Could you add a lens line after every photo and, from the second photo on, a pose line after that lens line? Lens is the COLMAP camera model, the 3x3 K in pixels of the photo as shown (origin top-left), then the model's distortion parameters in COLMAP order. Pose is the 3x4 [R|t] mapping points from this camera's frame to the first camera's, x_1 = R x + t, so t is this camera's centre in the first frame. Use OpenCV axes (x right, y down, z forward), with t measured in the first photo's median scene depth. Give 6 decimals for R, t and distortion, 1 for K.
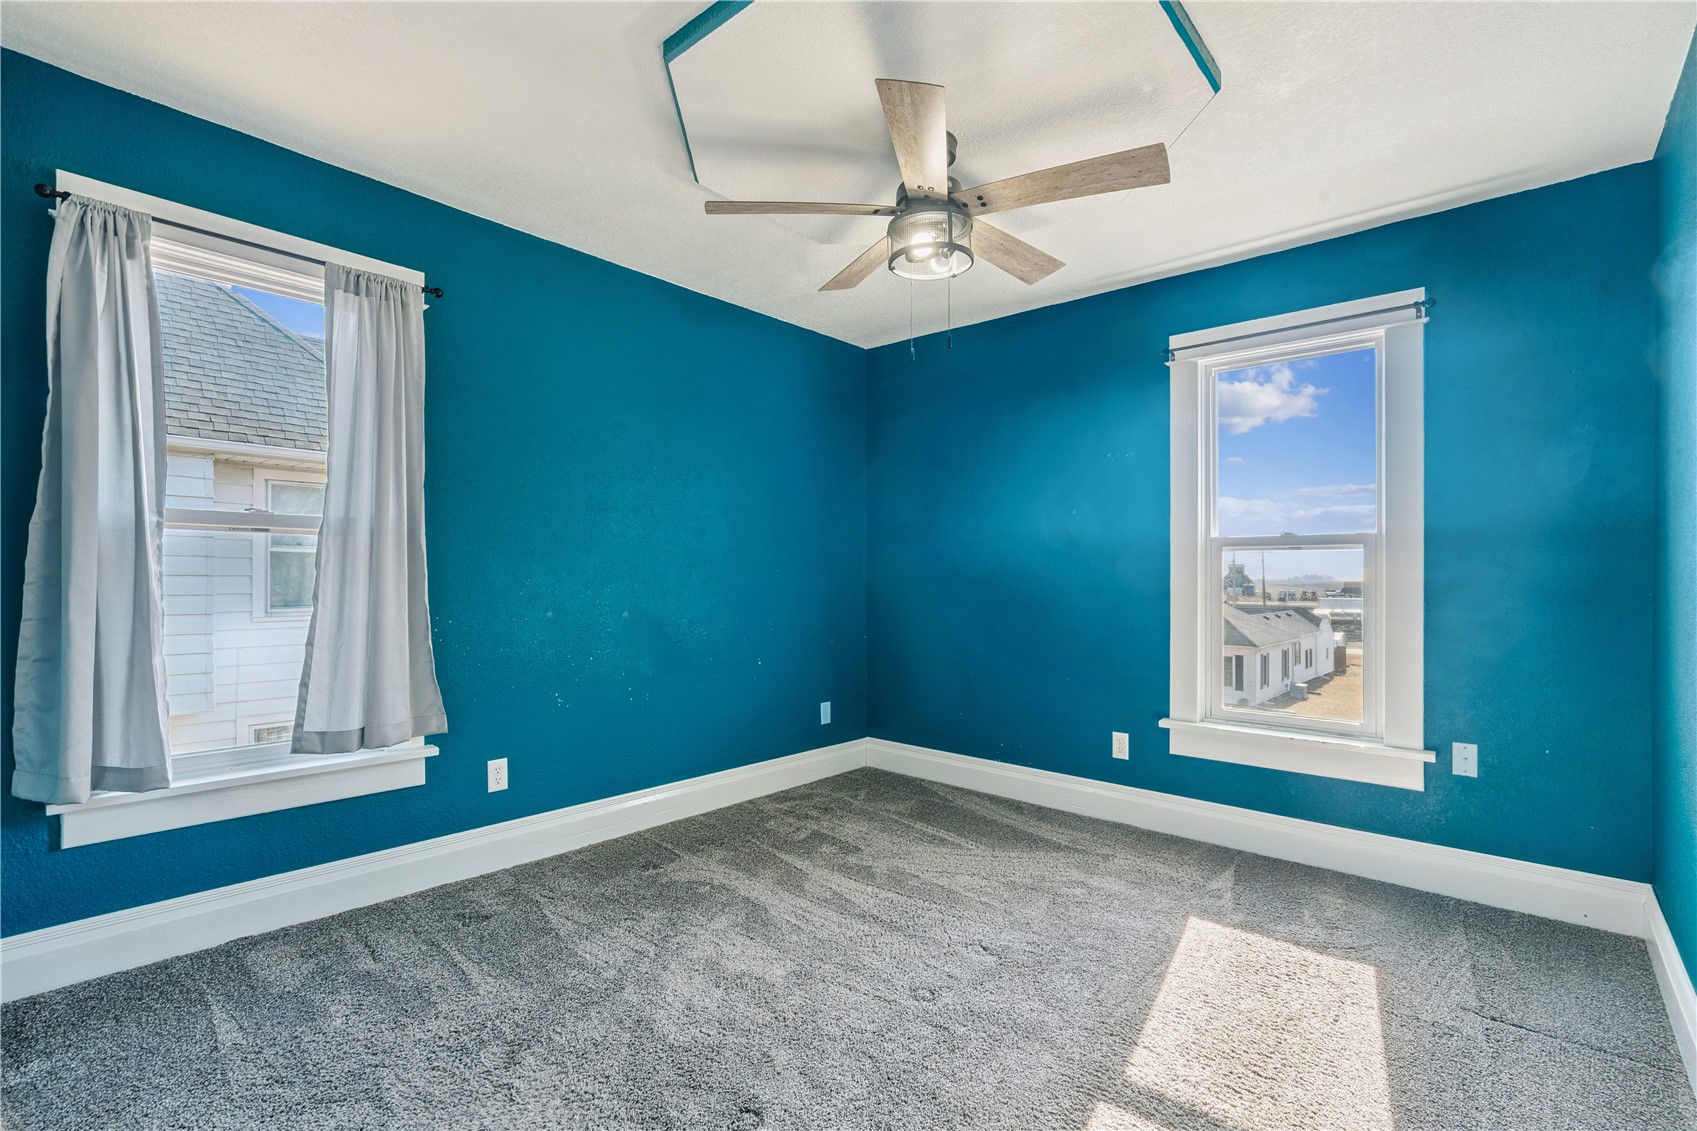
lens RADIAL K [[769.0, 0, 850.7], [0, 769.0, 570.6], [0, 0, 1]] dist [-0.004980, 0.001120]
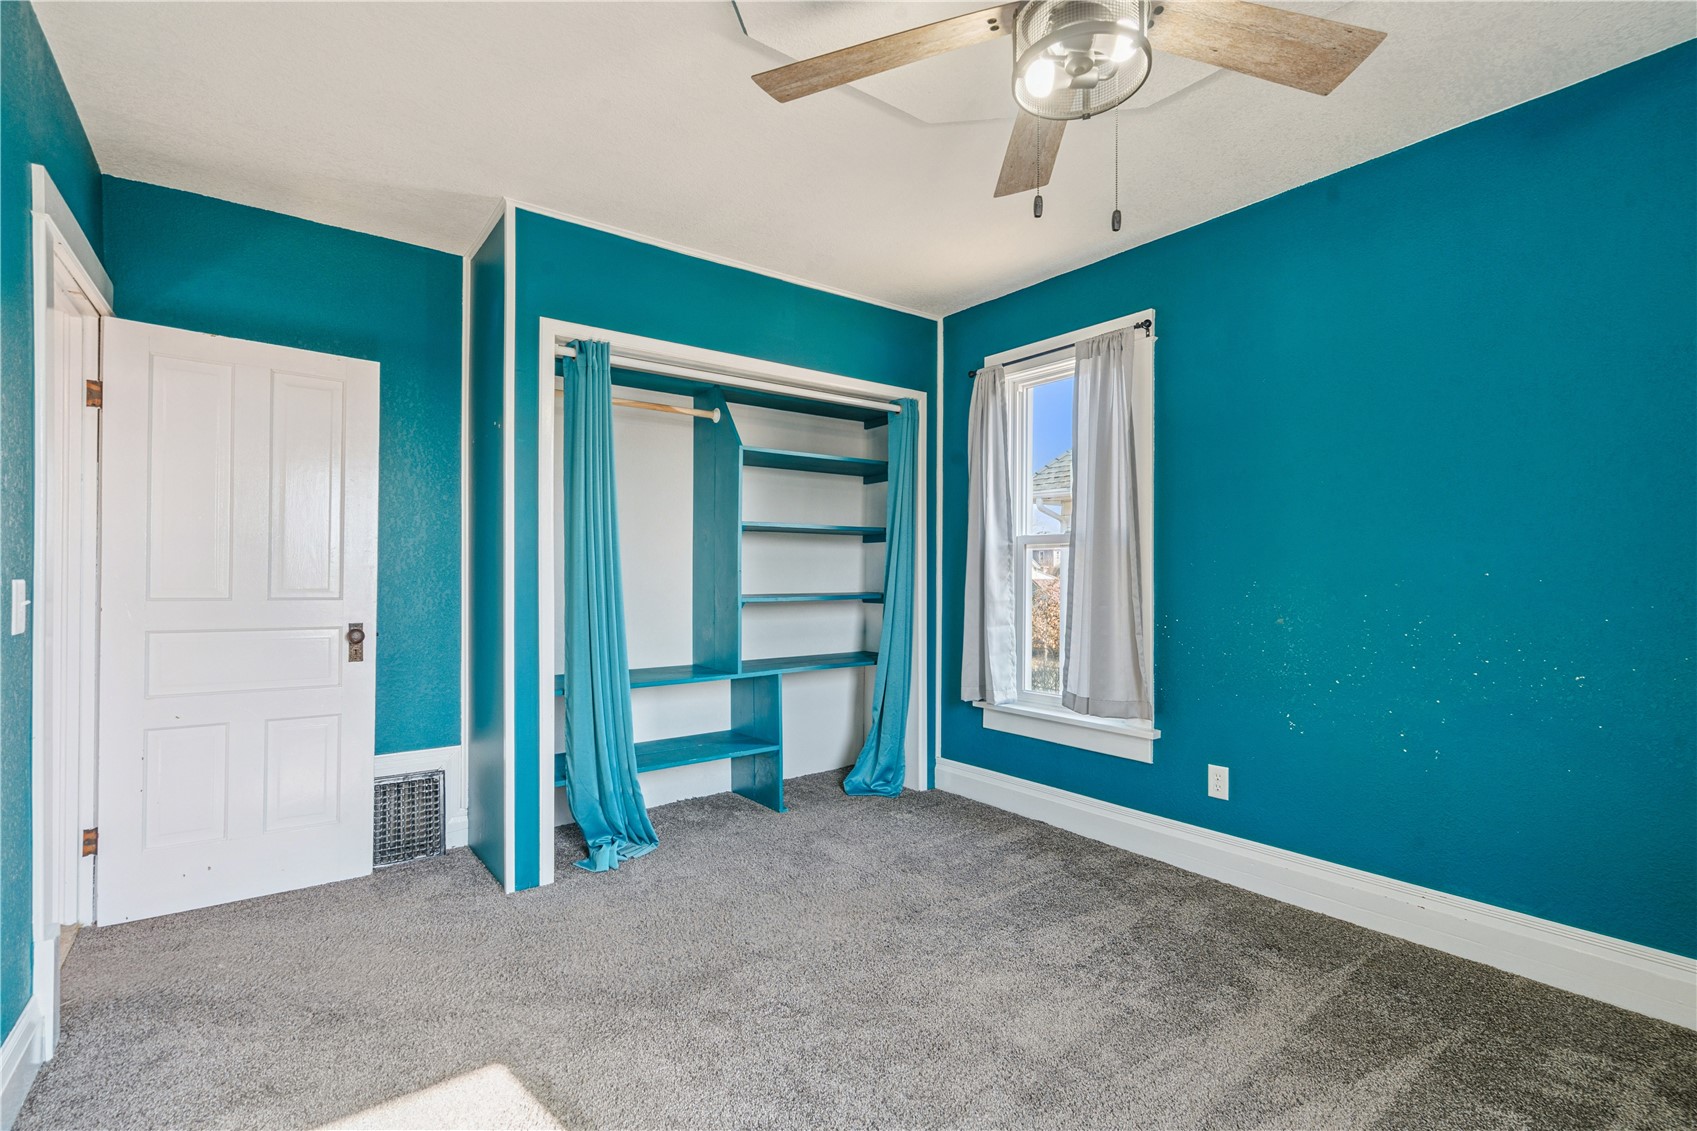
lens RADIAL K [[769.0, 0, 850.8], [0, 769.0, 575.5], [0, 0, 1]] dist [-0.004980, 0.001120]
pose [[-0.194443, -0.010418, -0.980858, 0.658902], [0.002619, 0.999935, -0.011140, 0.016170], [0.980910, -0.004735, -0.194403, 0.823202]]
